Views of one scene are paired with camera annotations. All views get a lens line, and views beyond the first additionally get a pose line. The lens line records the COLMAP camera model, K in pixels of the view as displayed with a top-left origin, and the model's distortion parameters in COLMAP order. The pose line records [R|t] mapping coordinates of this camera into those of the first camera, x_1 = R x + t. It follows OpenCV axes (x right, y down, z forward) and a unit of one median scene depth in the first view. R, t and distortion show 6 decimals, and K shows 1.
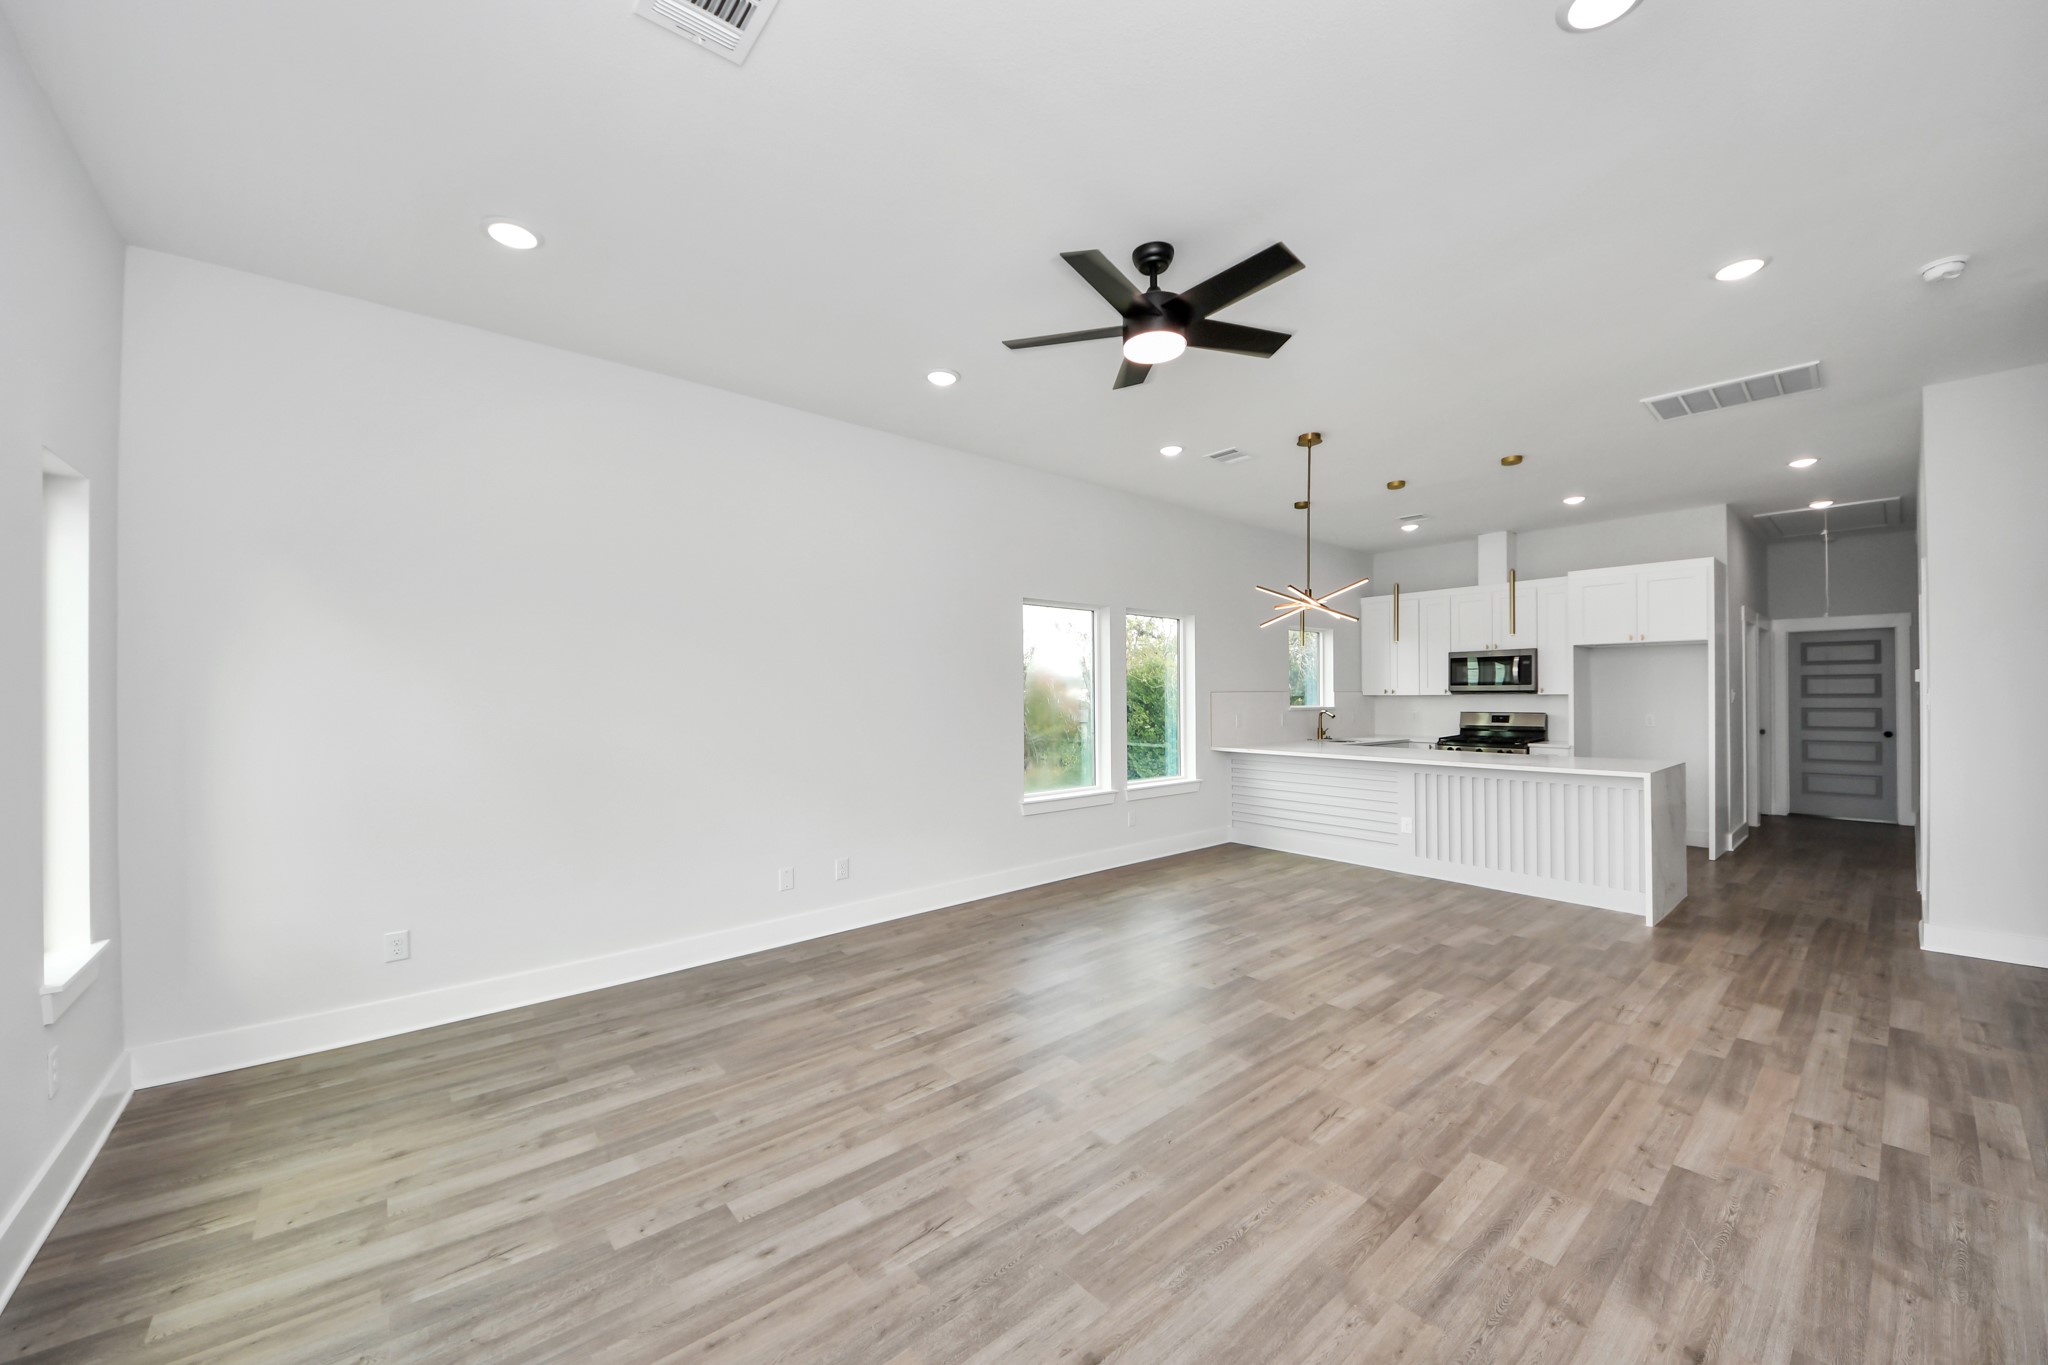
lens RADIAL K [[747.8, 0, 977.7], [0, 747.8, 683.8], [0, 0, 1]] dist [0.011333, -0.001038]
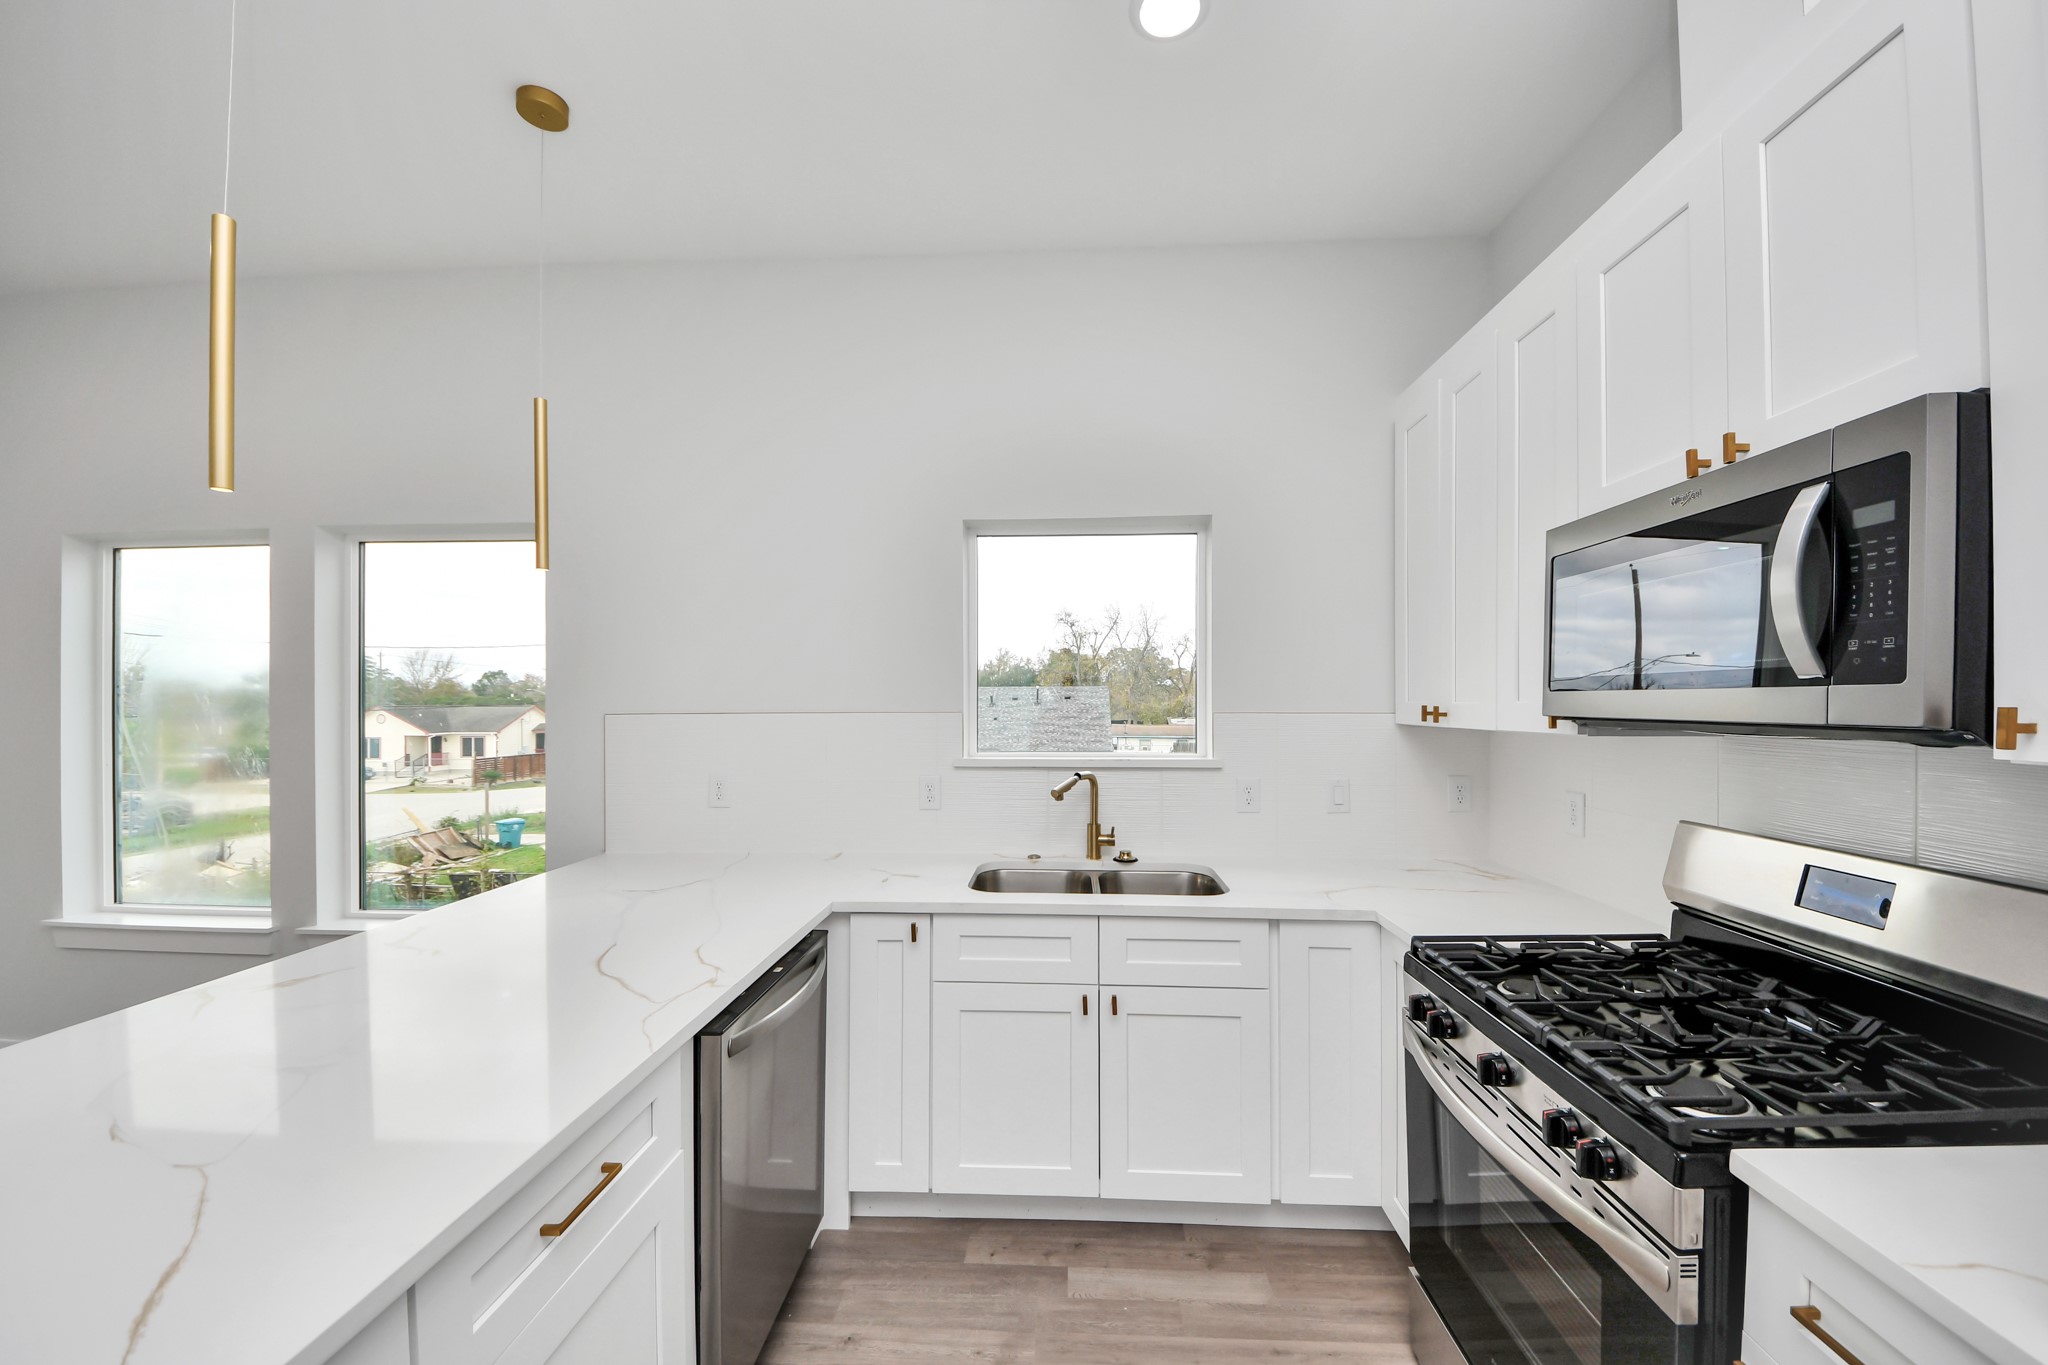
lens RADIAL K [[747.8, 0, 1011.1], [0, 747.8, 710.5], [0, 0, 1]] dist [0.011333, -0.001038]
pose [[0.744827, 0.009092, -0.667195, 1.057591], [0.011459, 0.999585, 0.026414, 0.001369], [0.667159, -0.027319, 0.744414, 1.194975]]
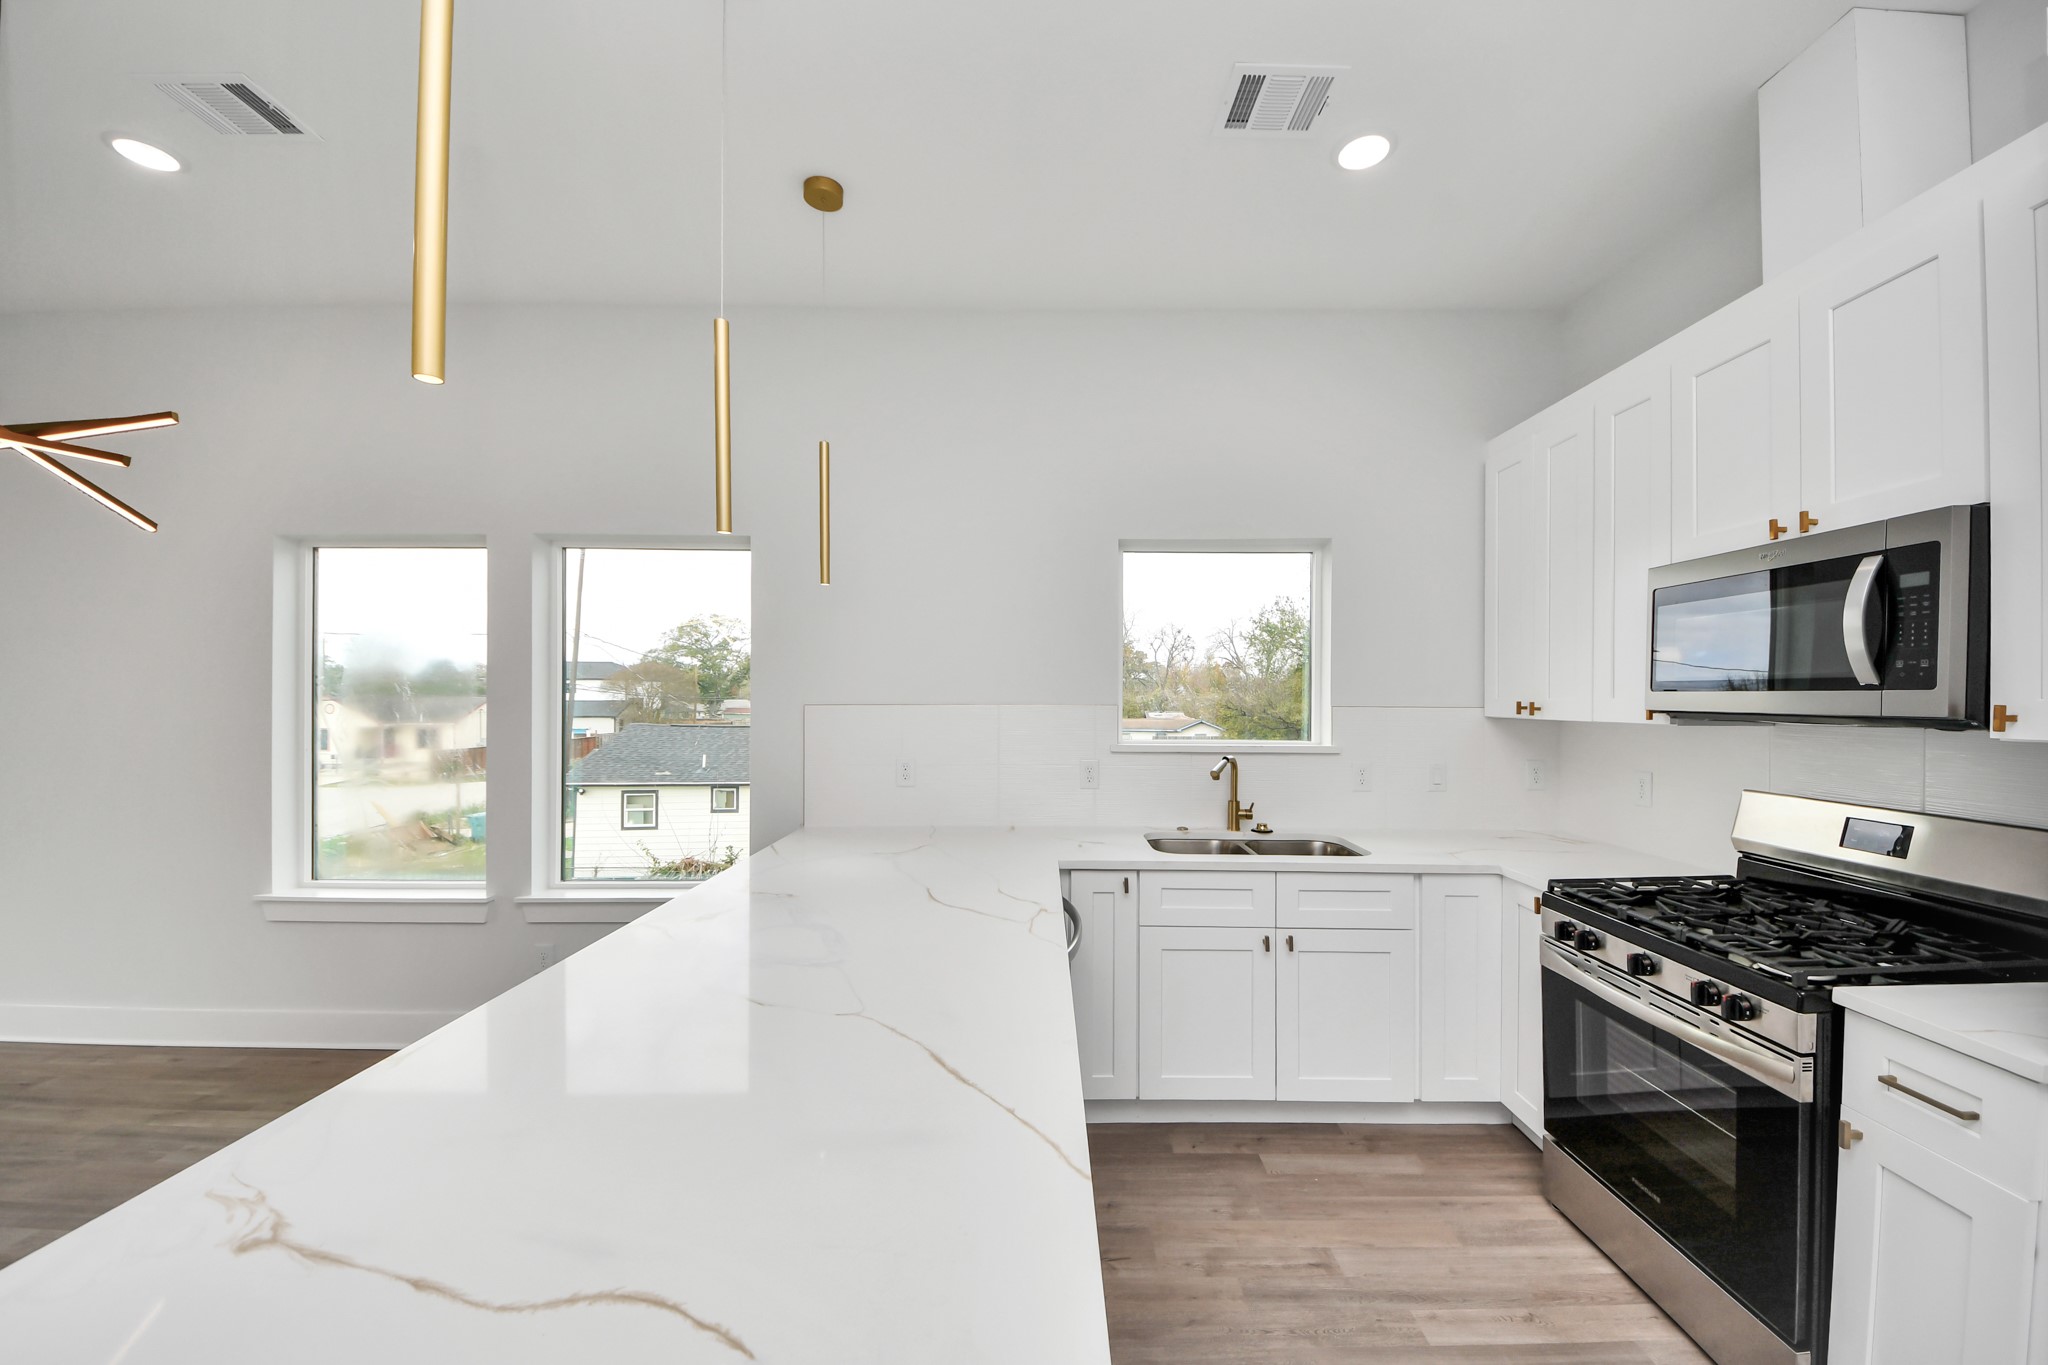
lens RADIAL K [[766.7, 0, 1019.4], [0, 766.7, 702.7], [0, 0, 1]] dist [0.016205, -0.002972]
pose [[0.782232, 0.013034, -0.622851, 1.006154], [0.004058, 0.999653, 0.026016, -0.002220], [0.622974, -0.022878, 0.781908, 1.021288]]
